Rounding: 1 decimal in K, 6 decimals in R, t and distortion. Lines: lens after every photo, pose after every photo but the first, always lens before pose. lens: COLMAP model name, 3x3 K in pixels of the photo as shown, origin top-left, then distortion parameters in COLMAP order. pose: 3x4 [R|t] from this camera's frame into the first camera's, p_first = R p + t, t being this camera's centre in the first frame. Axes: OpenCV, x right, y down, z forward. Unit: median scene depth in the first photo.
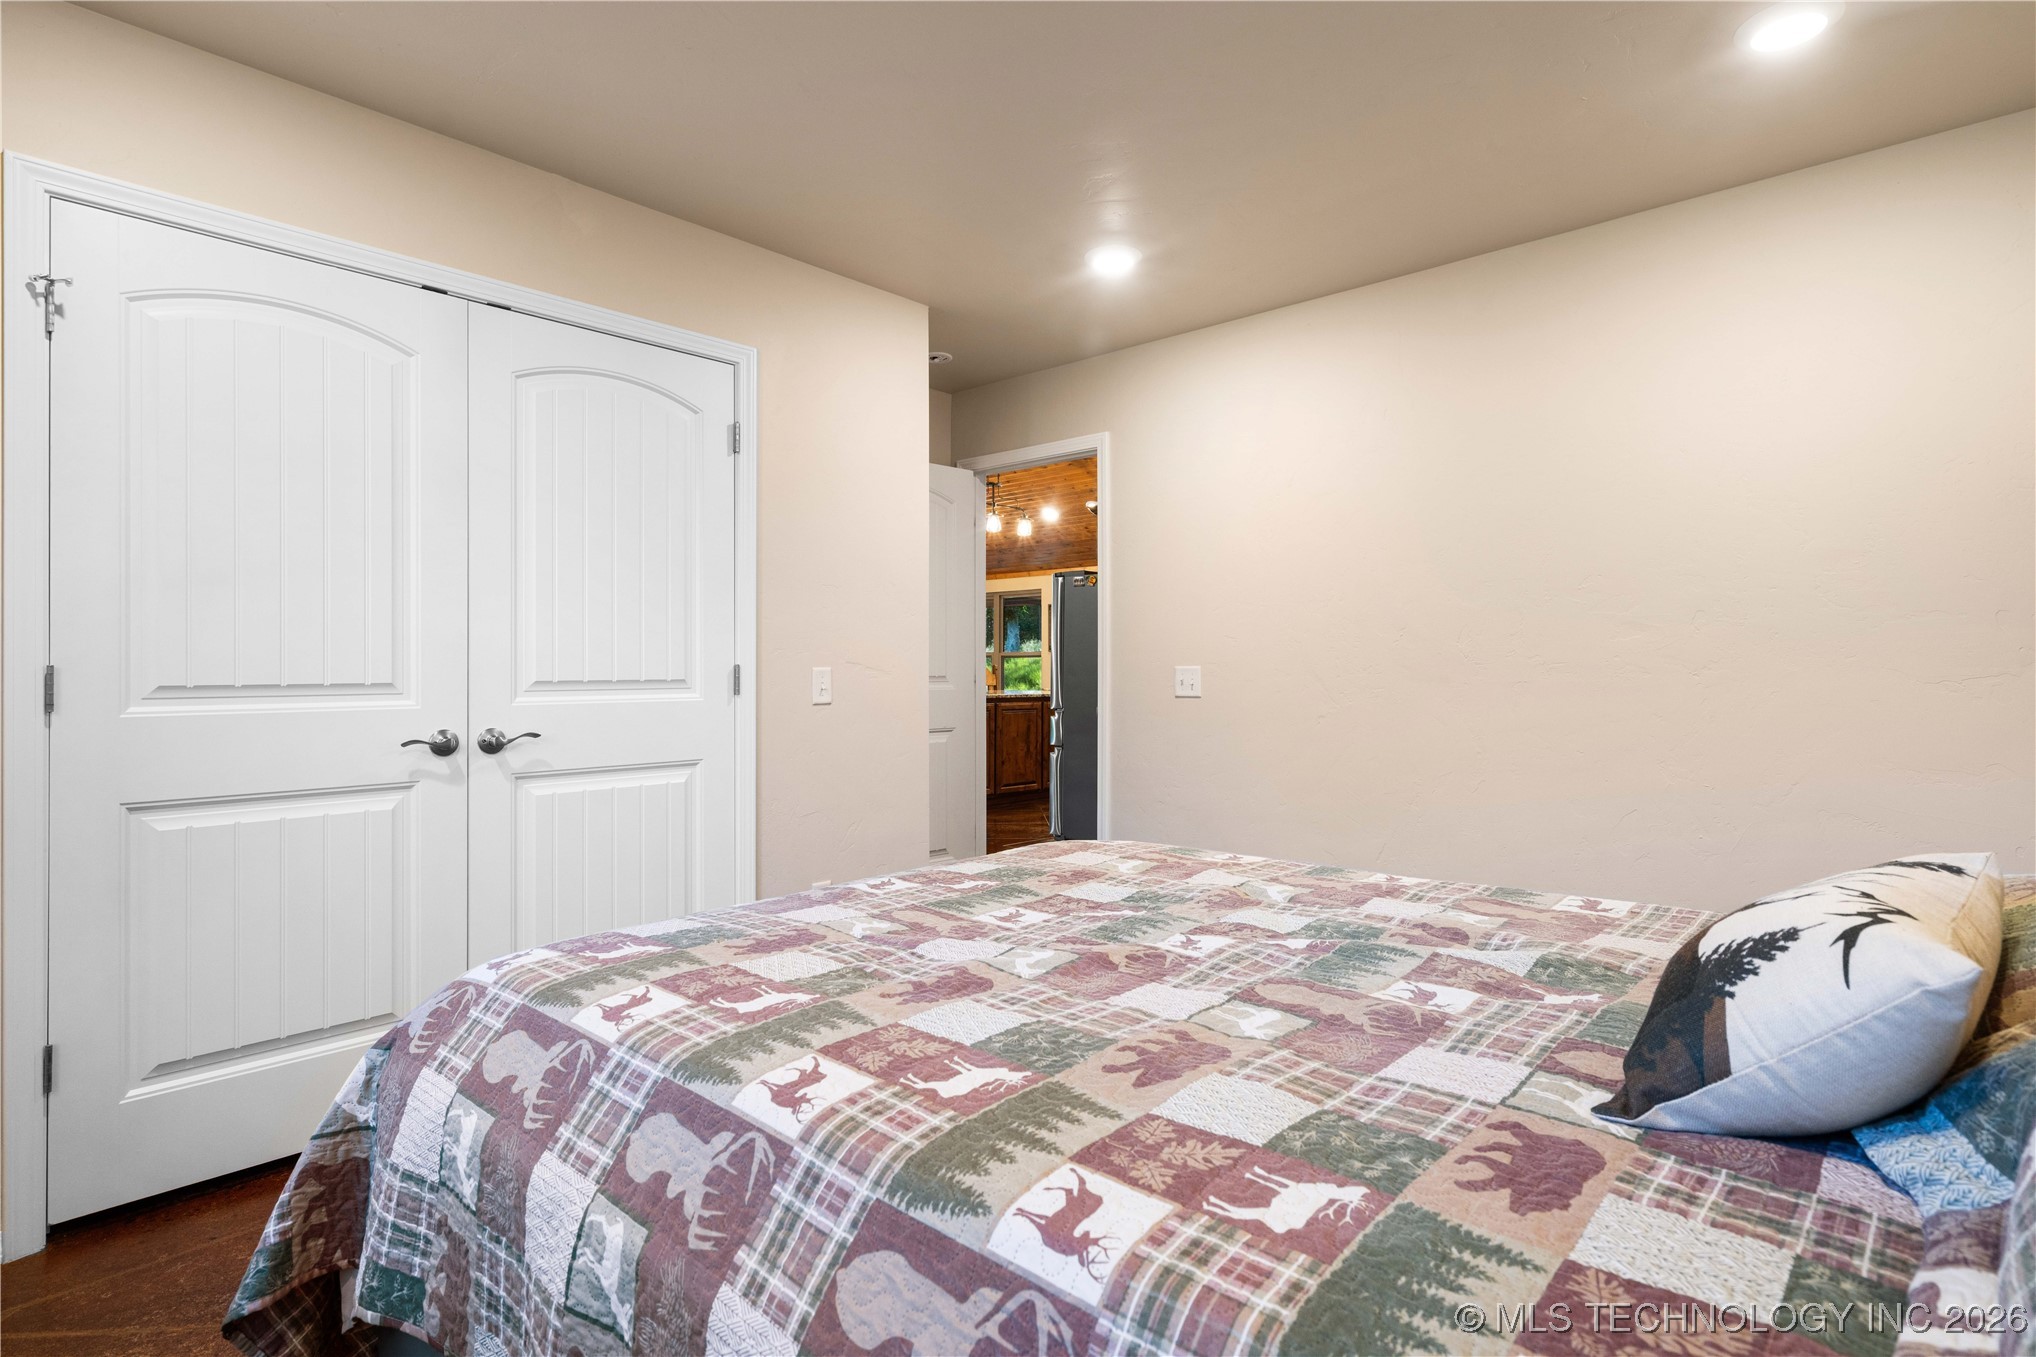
lens RADIAL K [[1068.8, 0, 1018.0], [0, 1068.8, 677.7], [0, 0, 1]] dist [0.008064, 0.000187]
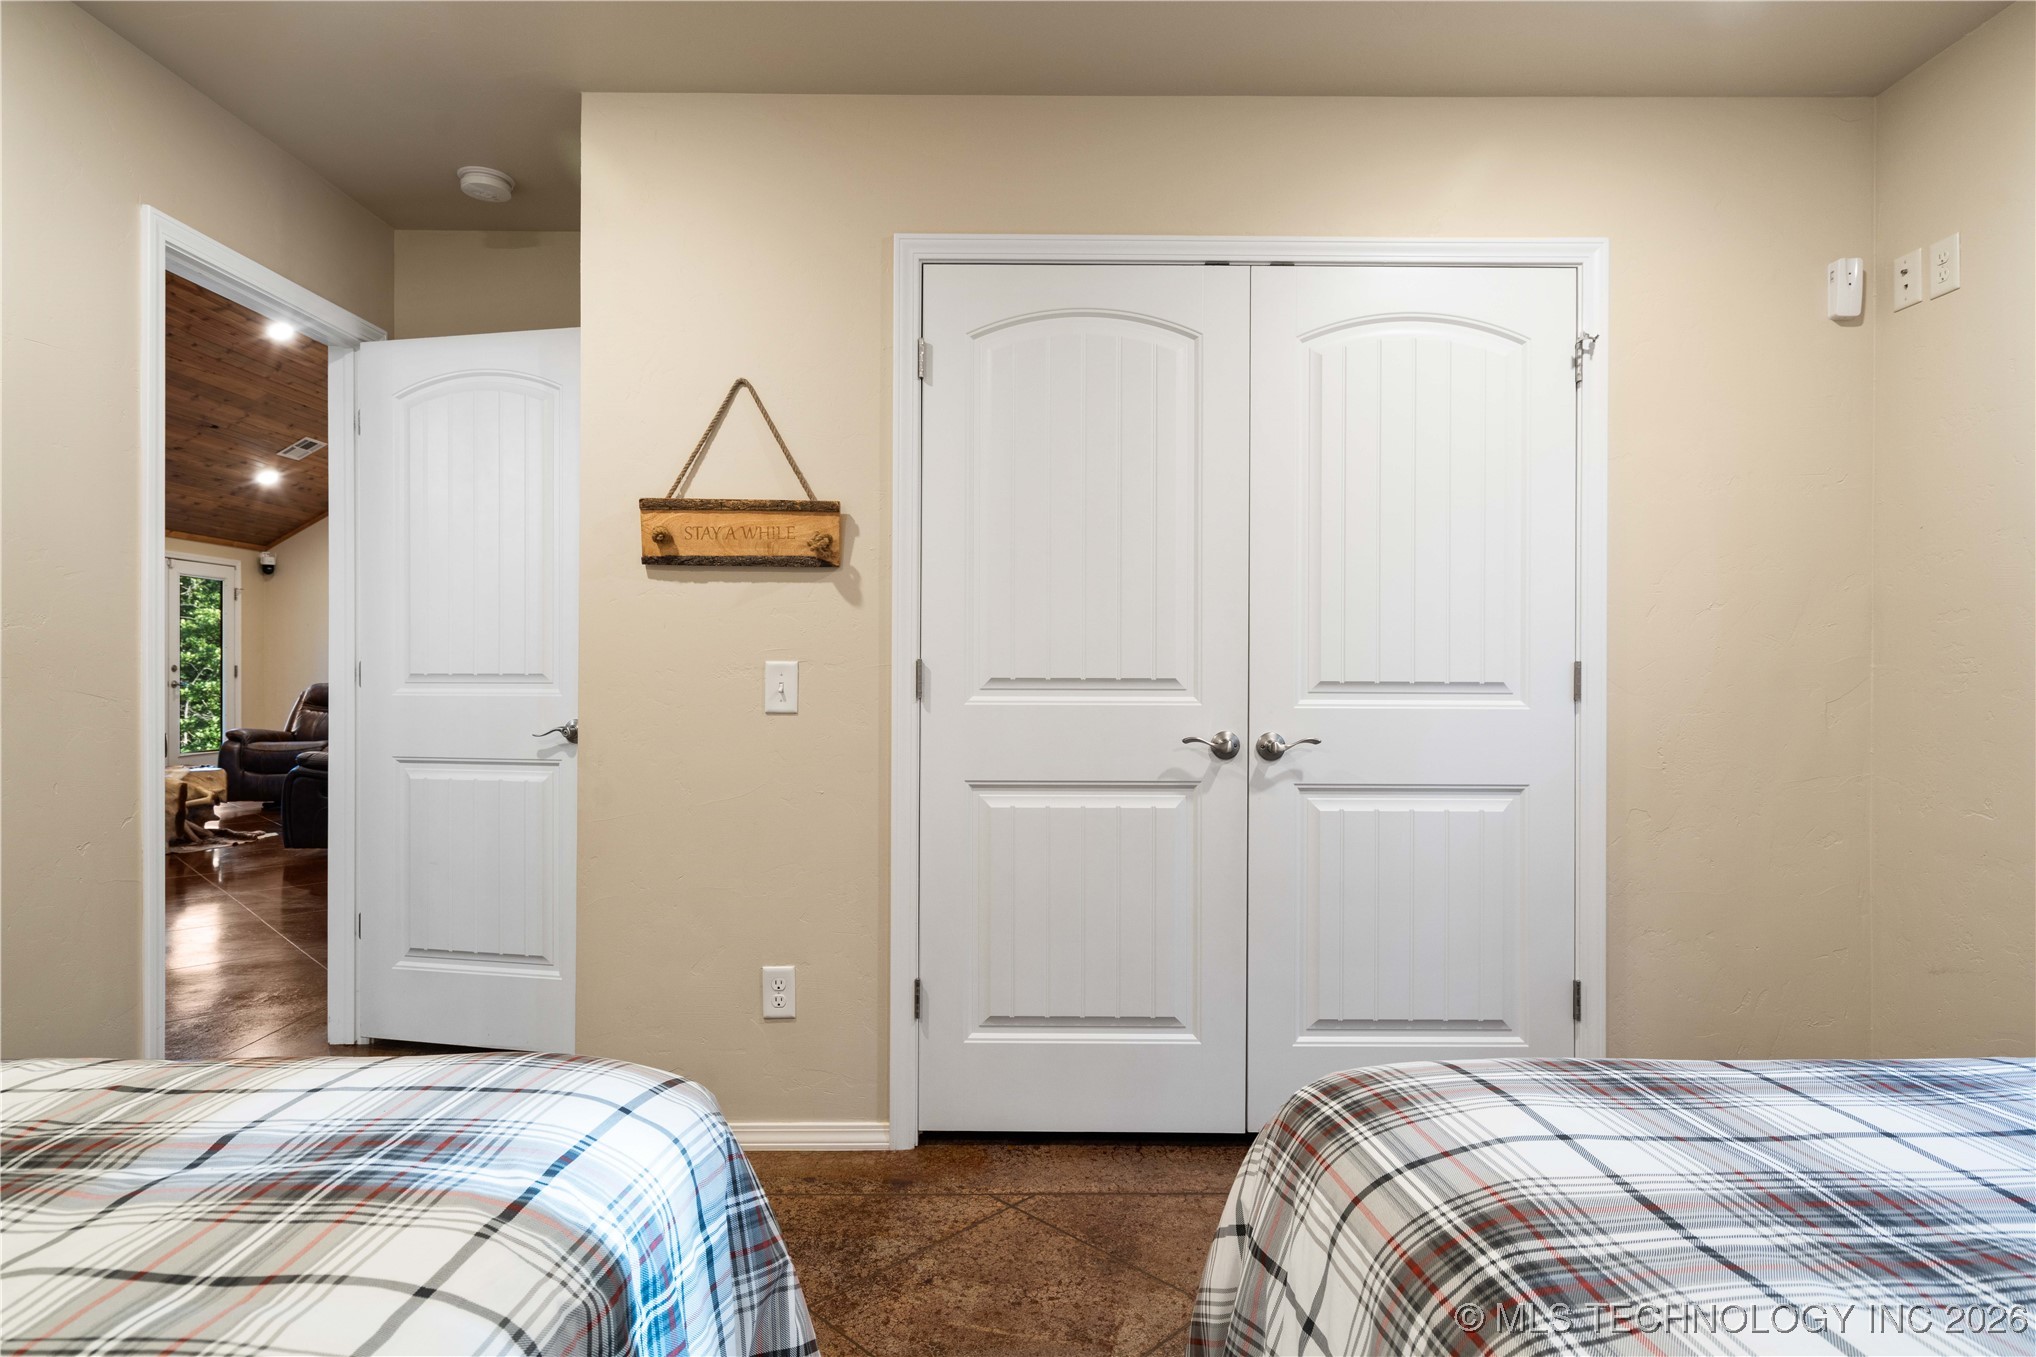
lens RADIAL K [[1213.7, 0, 1018.2], [0, 1213.7, 675.0], [0, 0, 1]] dist [0.009383, 0.000575]
pose [[0.658742, 0.015861, -0.752201, 0.157991], [-0.018423, 0.999818, 0.004948, -0.002112], [0.752143, 0.010598, 0.658915, 0.176682]]
